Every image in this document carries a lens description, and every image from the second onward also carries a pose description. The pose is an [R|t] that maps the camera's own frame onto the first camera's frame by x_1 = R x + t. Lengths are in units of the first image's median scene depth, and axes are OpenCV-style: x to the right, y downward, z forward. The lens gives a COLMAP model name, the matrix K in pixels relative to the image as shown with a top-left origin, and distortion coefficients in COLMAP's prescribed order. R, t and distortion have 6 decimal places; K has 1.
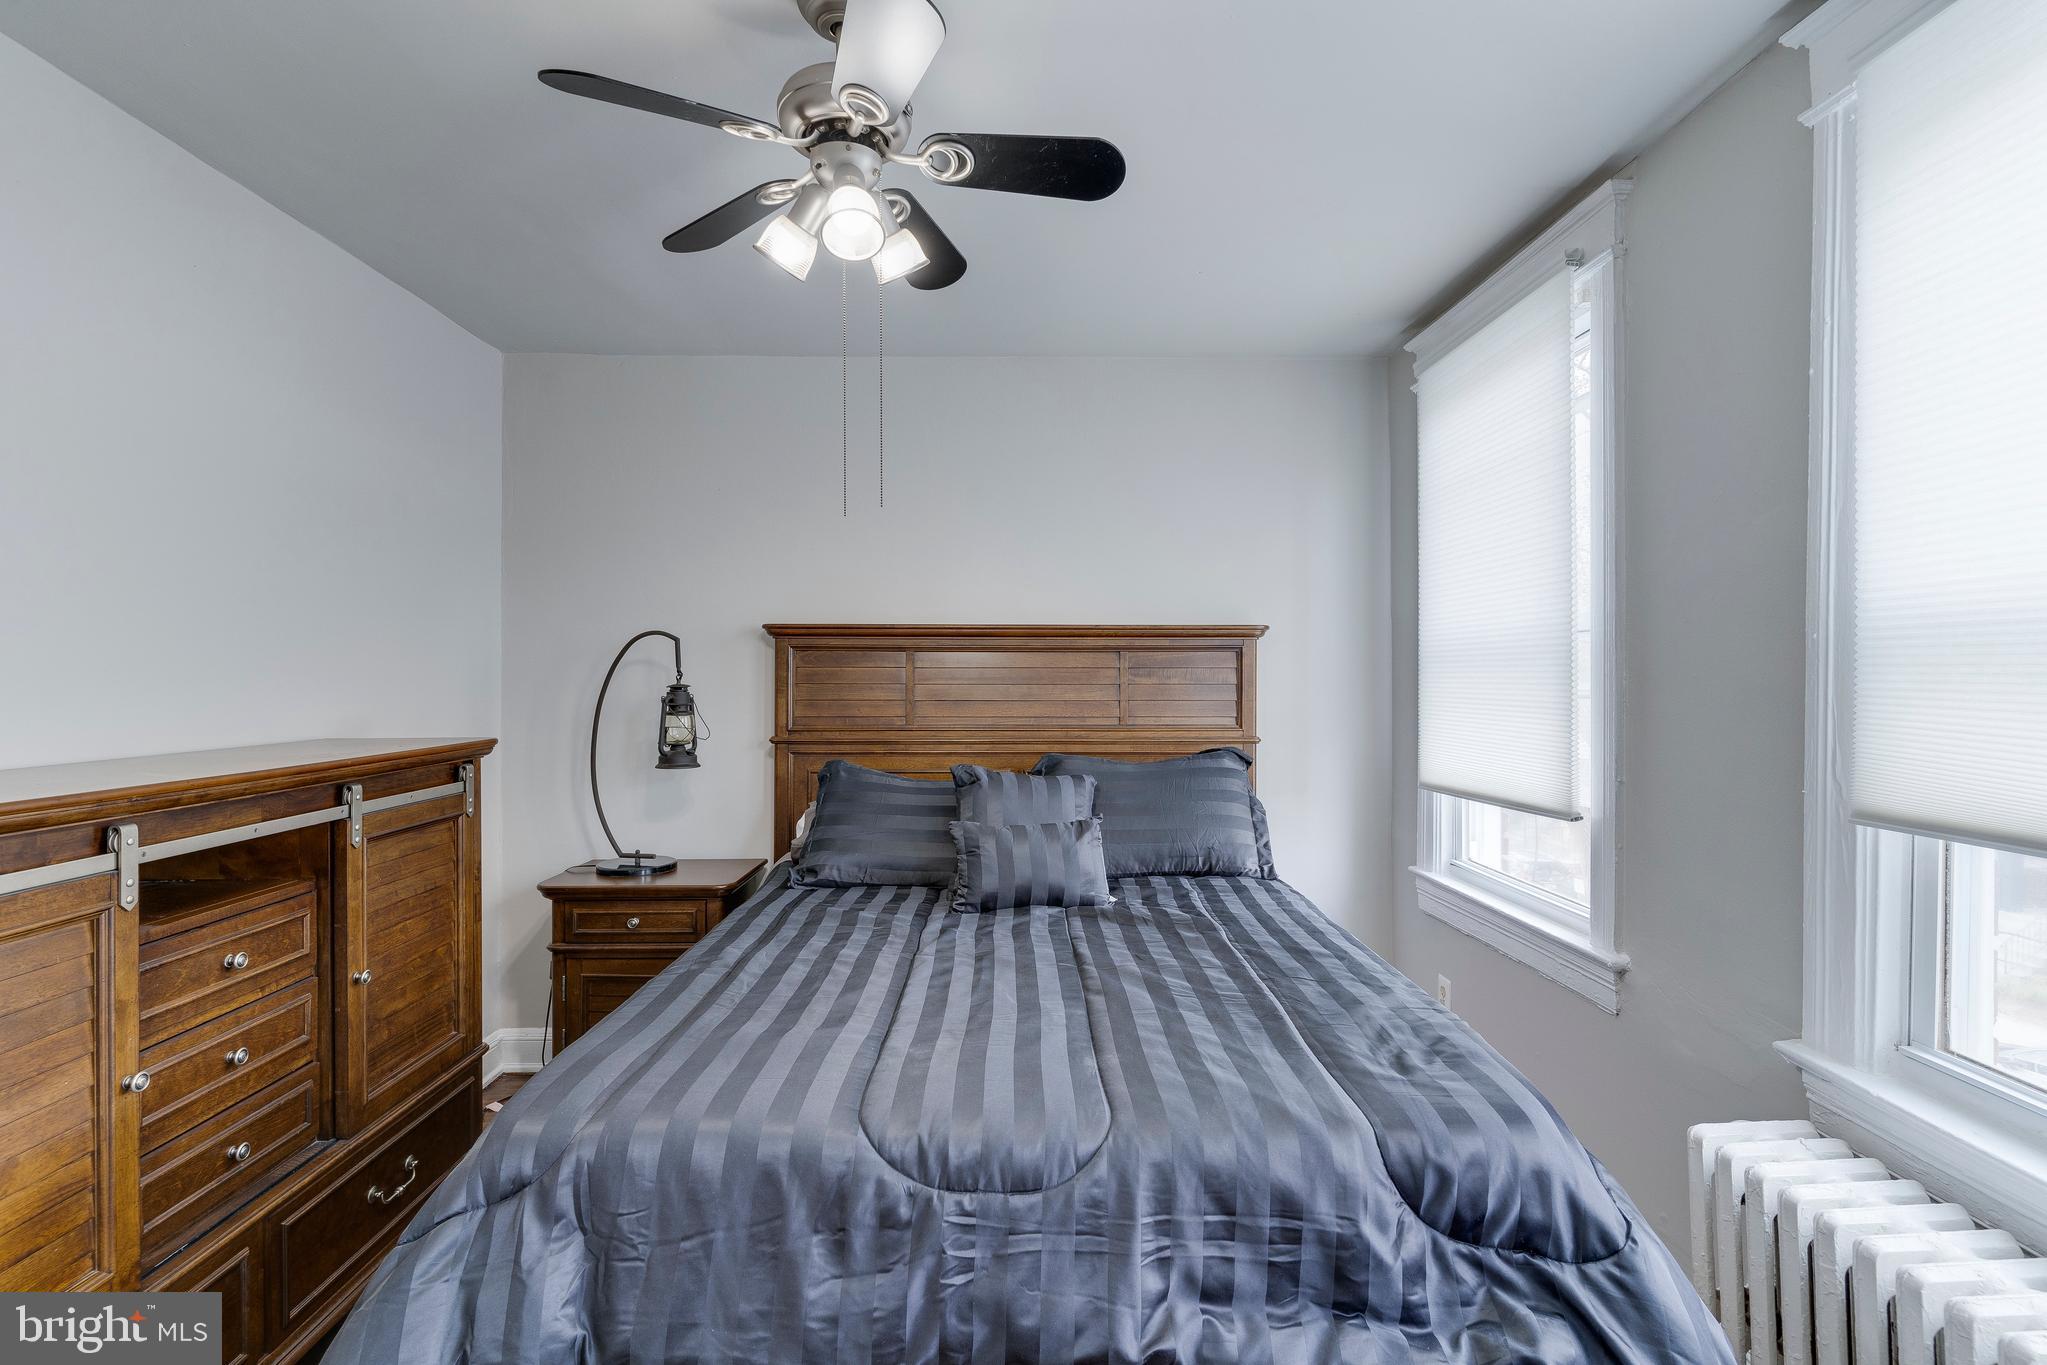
lens RADIAL K [[982.5, 0, 1031.4], [0, 982.5, 673.0], [0, 0, 1]] dist [0.000483, 0.001903]
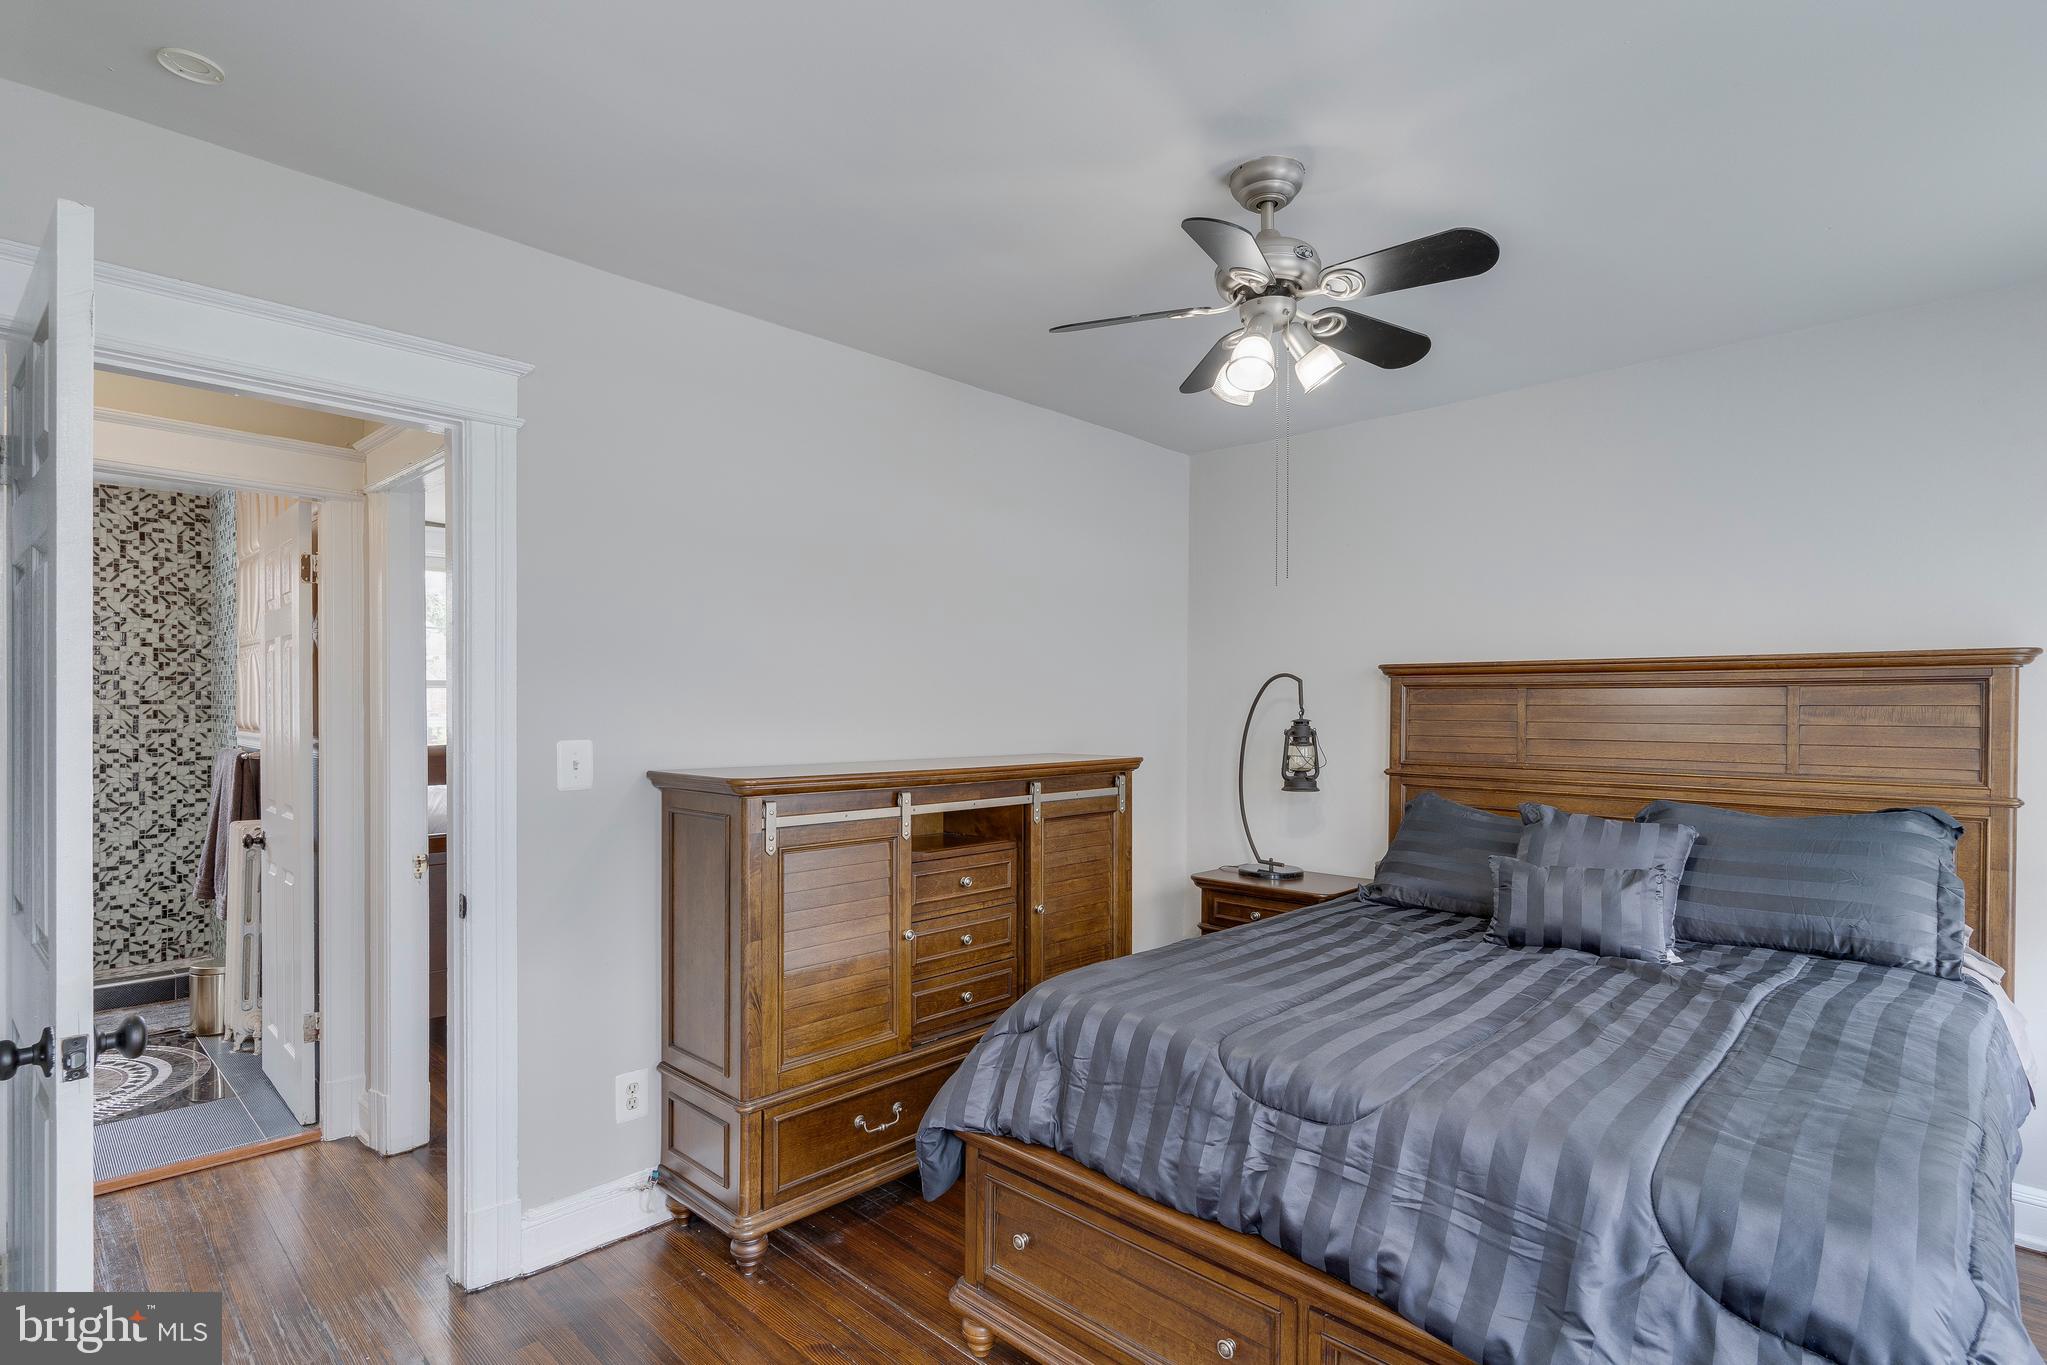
lens RADIAL K [[982.5, 0, 1015.7], [0, 982.5, 712.9], [0, 0, 1]] dist [0.000483, 0.001903]
pose [[0.707327, 0.007401, -0.706848, 0.359437], [-0.004190, 0.999972, 0.006277, -0.002667], [0.706874, -0.001478, 0.707338, -0.096658]]
